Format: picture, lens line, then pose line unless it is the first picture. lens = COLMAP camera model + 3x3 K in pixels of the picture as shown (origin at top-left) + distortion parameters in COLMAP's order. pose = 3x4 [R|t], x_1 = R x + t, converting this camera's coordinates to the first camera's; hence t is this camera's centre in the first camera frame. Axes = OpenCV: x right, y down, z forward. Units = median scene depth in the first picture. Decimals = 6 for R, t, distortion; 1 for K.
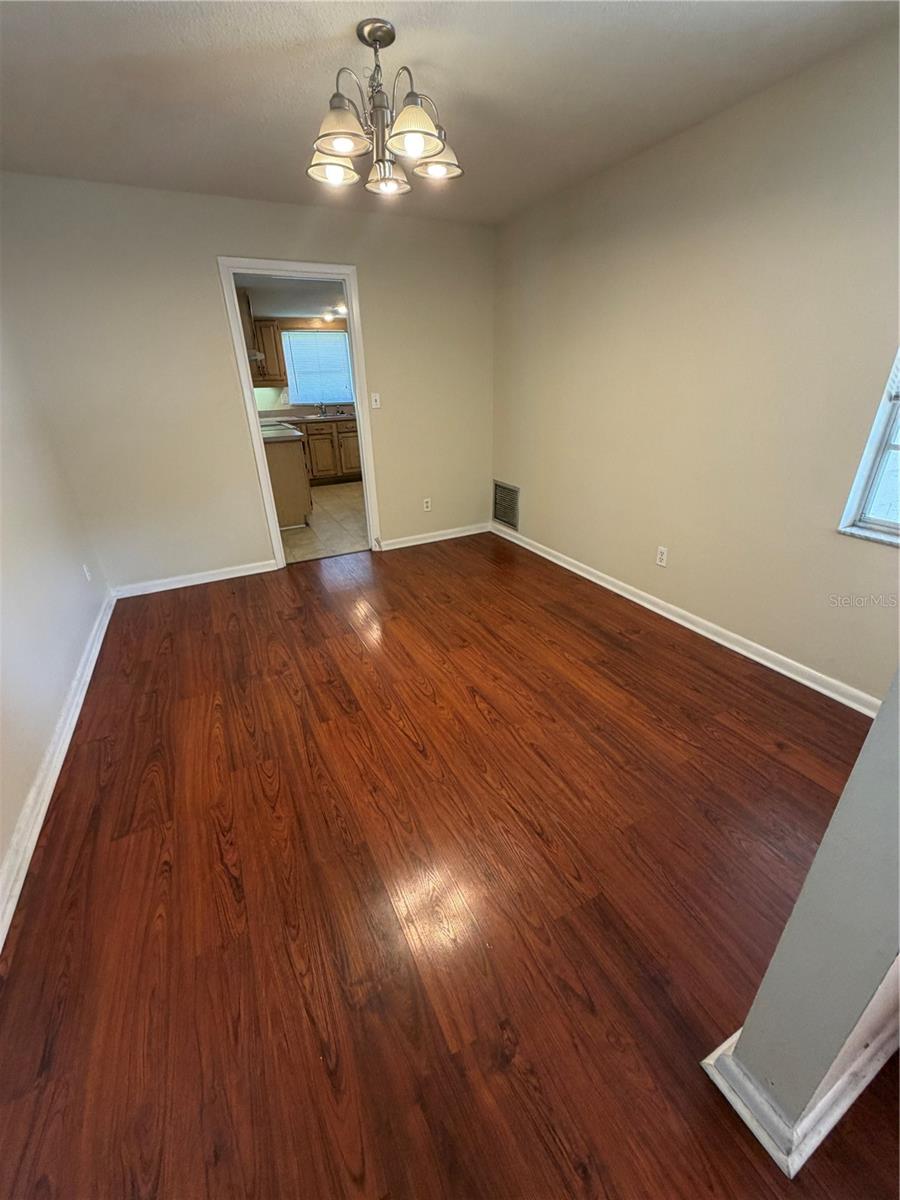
lens RADIAL K [[477.4, 0, 448.1], [0, 477.4, 597.5], [0, 0, 1]] dist [0.000677, 0.000258]
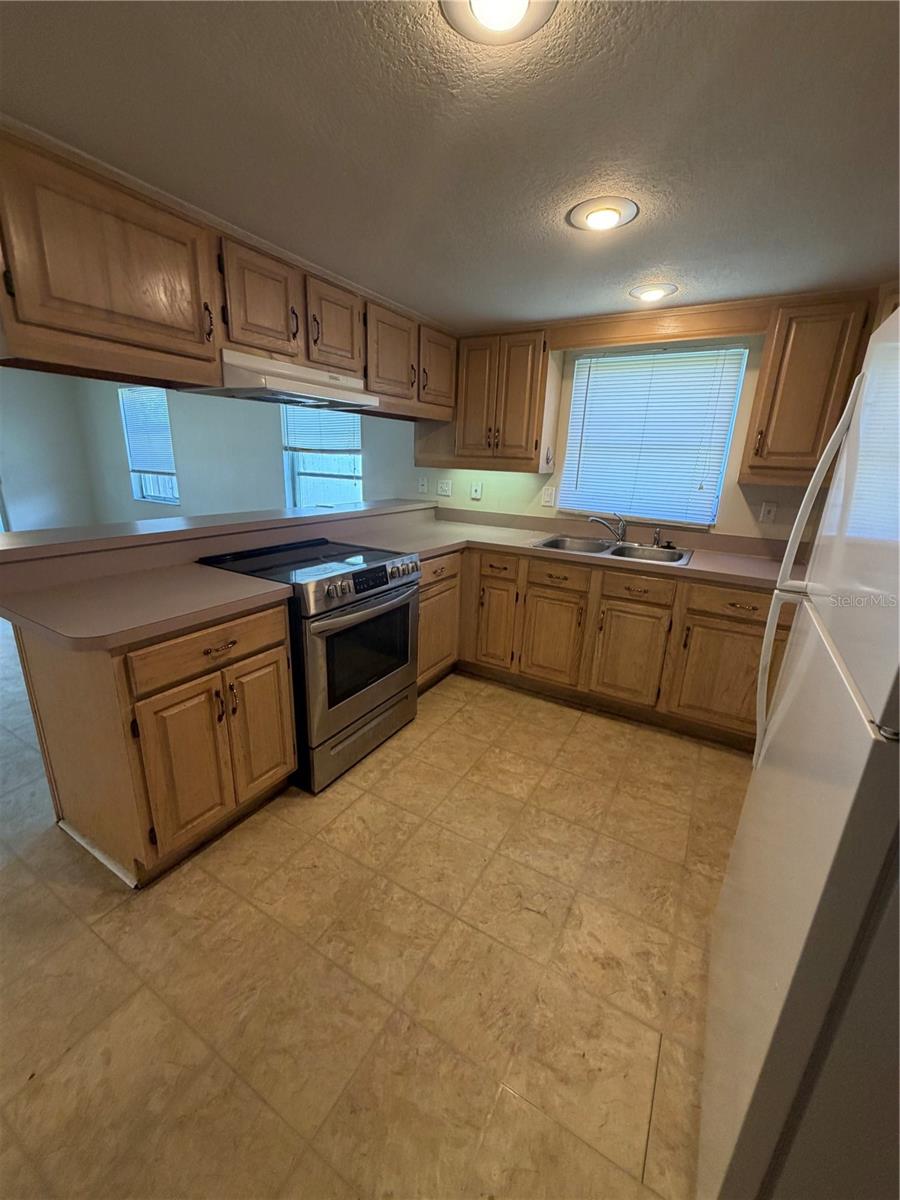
lens RADIAL K [[477.4, 0, 448.1], [0, 477.4, 597.5], [0, 0, 1]] dist [0.000677, 0.000258]
pose [[0.544697, 0.284439, -0.788923, 0.004334], [-0.398385, 0.915565, 0.055041, -0.310347], [0.737966, 0.284314, 0.612022, 0.664119]]
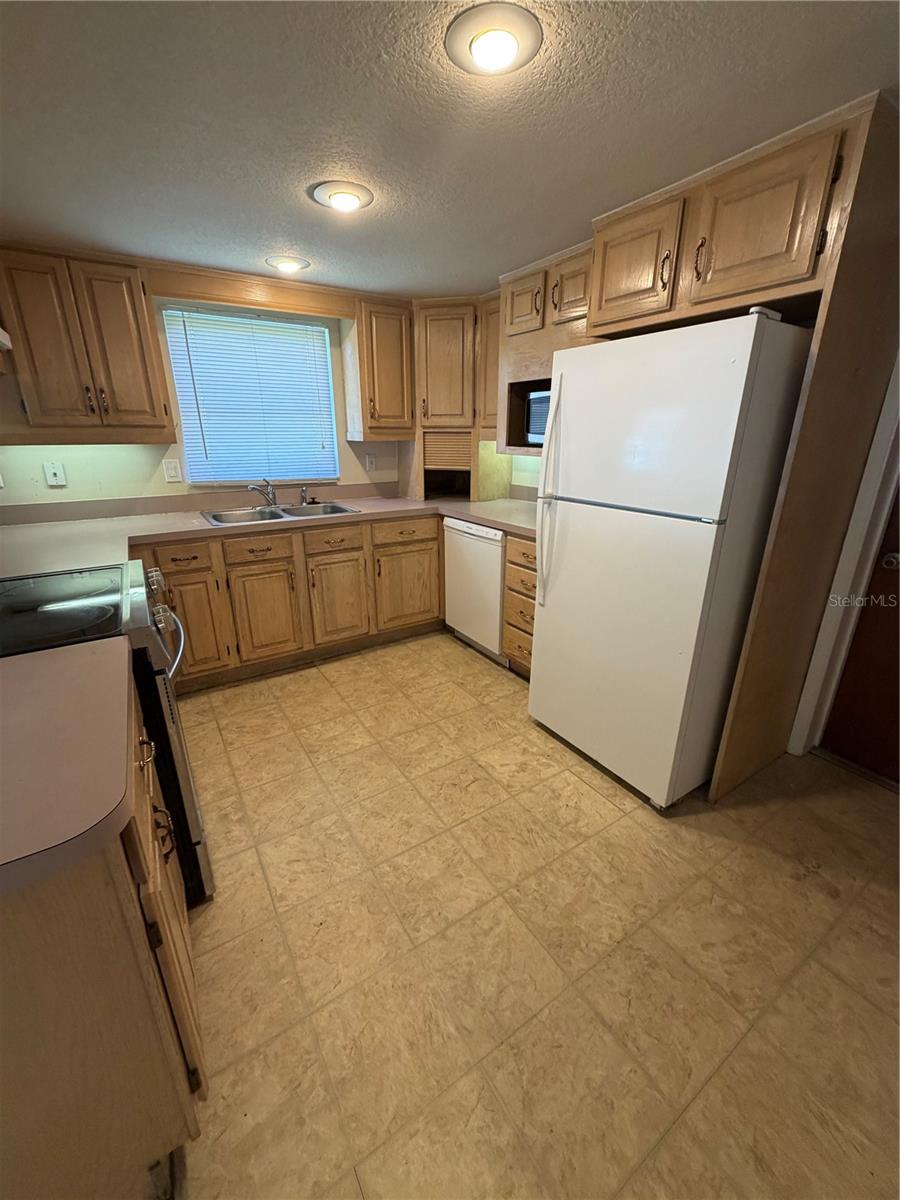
lens RADIAL K [[477.4, 0, 448.1], [0, 477.4, 597.5], [0, 0, 1]] dist [0.000677, 0.000258]
pose [[0.993961, -0.007609, 0.109473, -0.152863], [0.018317, 0.995102, -0.097142, -0.263234], [-0.108197, 0.098560, 0.989232, 0.578559]]
